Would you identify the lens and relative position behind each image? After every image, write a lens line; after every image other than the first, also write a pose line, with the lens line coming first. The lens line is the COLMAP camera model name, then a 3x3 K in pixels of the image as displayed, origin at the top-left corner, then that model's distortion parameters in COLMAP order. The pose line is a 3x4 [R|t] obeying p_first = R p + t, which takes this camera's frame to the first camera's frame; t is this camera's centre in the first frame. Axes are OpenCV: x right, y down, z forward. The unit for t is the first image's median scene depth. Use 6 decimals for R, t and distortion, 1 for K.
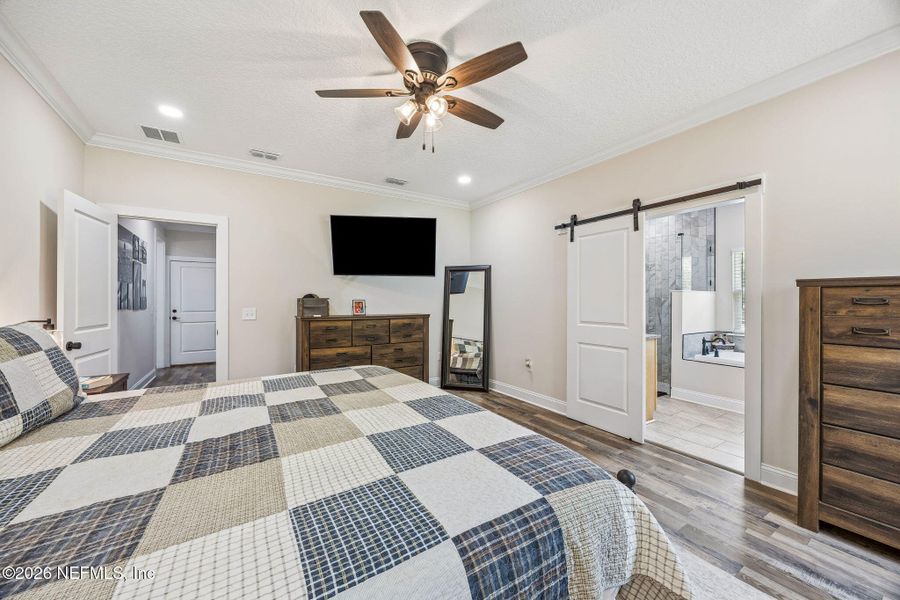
lens RADIAL K [[341.2, 0, 450.0], [0, 341.2, 300.0], [0, 0, 1]] dist [-0.000379, 0.000002]
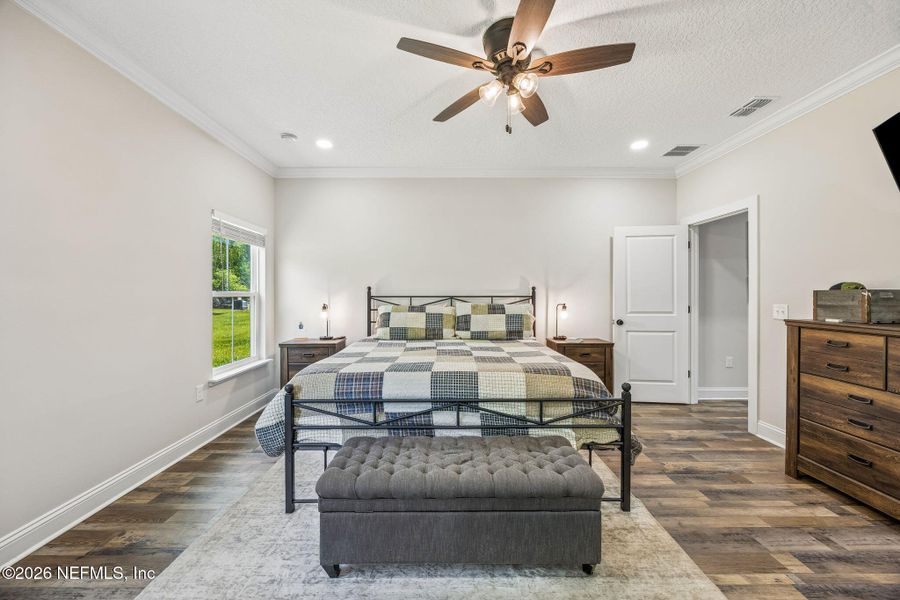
lens RADIAL K [[341.2, 0, 450.0], [0, 341.2, 300.0], [0, 0, 1]] dist [-0.000379, 0.000002]
pose [[-0.531779, 0.016618, -0.846720, 0.537814], [-0.001179, 0.999792, 0.020362, -0.000098], [0.846882, 0.011827, -0.531649, 0.901374]]
